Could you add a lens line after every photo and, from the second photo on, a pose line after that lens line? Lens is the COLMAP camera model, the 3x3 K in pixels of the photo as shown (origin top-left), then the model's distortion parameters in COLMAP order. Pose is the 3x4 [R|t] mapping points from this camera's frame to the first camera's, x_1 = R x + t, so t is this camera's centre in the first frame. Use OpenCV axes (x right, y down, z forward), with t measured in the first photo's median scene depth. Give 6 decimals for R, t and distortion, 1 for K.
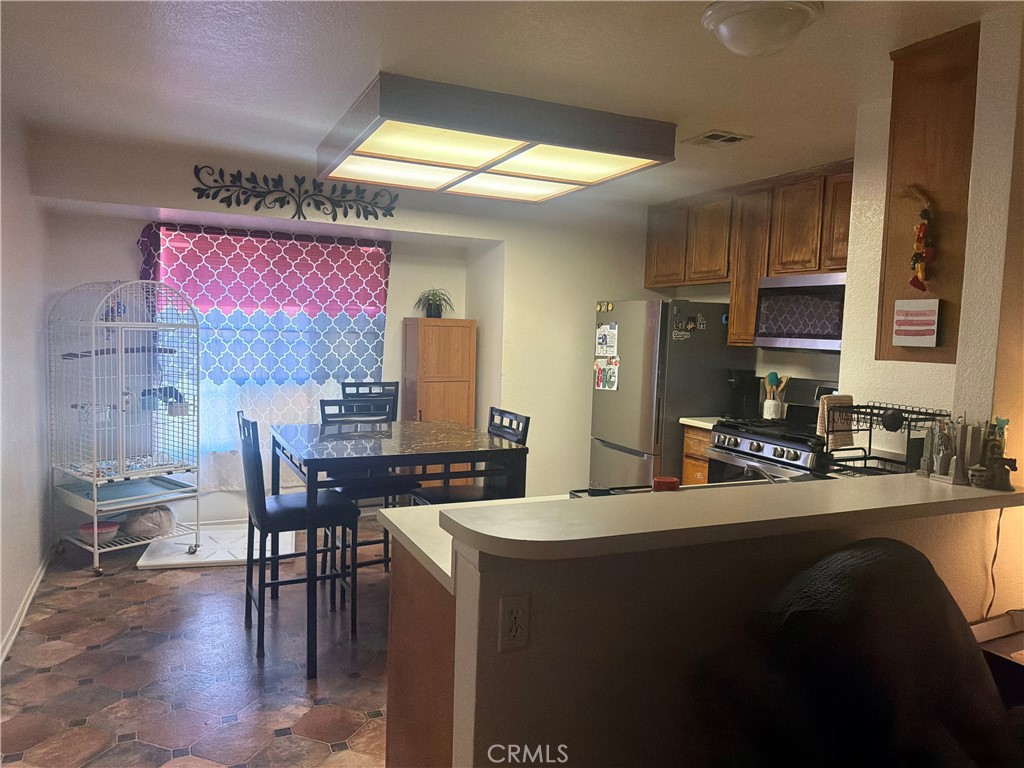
lens RADIAL K [[727.2, 0, 513.1], [0, 727.2, 390.5], [0, 0, 1]] dist [-0.008299, -0.007946]
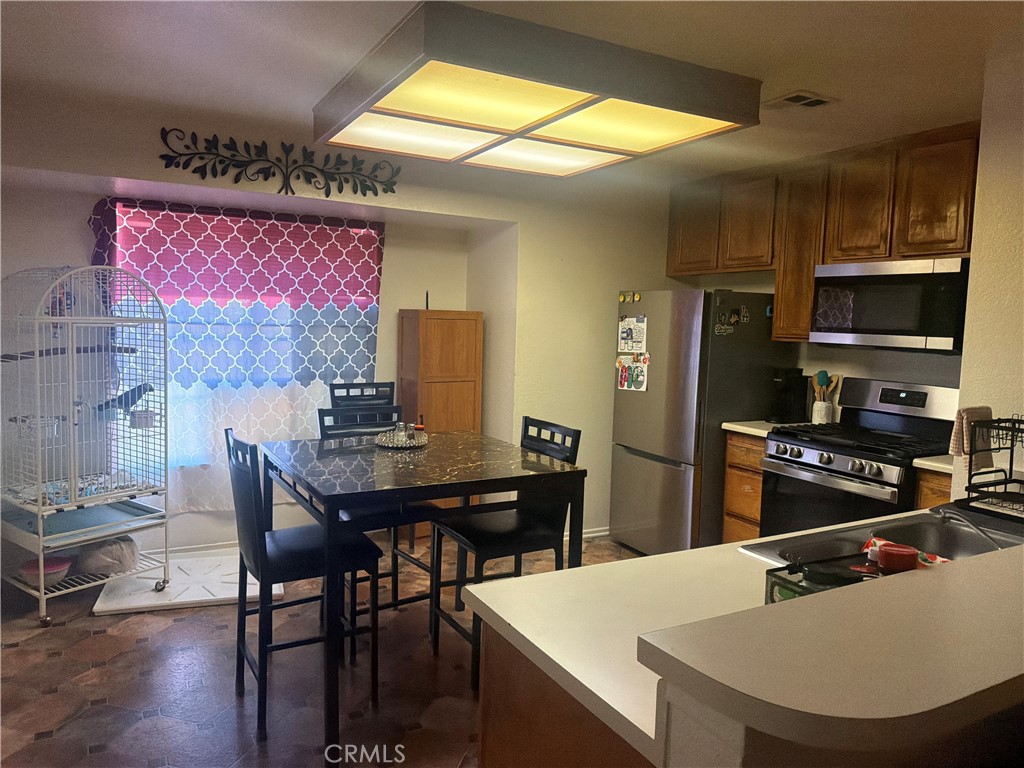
lens RADIAL K [[727.2, 0, 512.0], [0, 727.2, 379.8], [0, 0, 1]] dist [-0.008299, -0.007946]
pose [[0.997964, -0.006610, 0.063439, -0.090124], [0.006463, 0.999976, 0.002517, -0.020350], [-0.063454, -0.002102, 0.997983, 0.141528]]
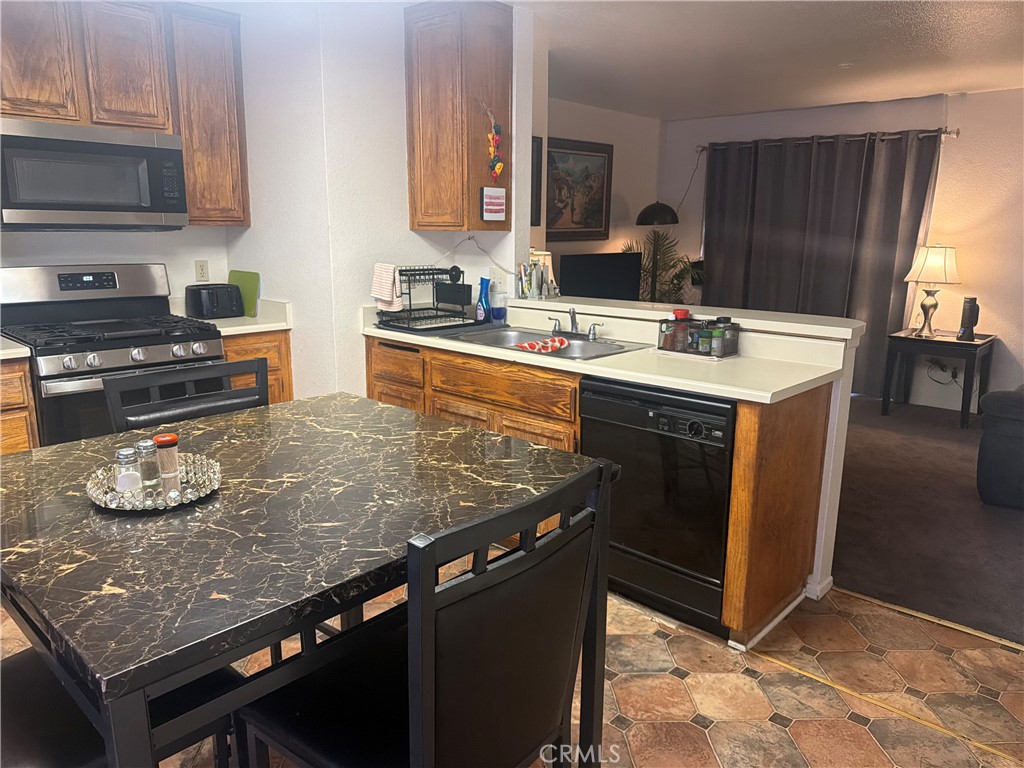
lens RADIAL K [[727.2, 0, 513.0], [0, 727.2, 380.8], [0, 0, 1]] dist [-0.008299, -0.007946]
pose [[-0.375261, -0.227699, 0.898517, -0.484449], [0.052311, 0.962611, 0.265789, -0.075916], [-0.925442, 0.146743, -0.349319, 0.843210]]
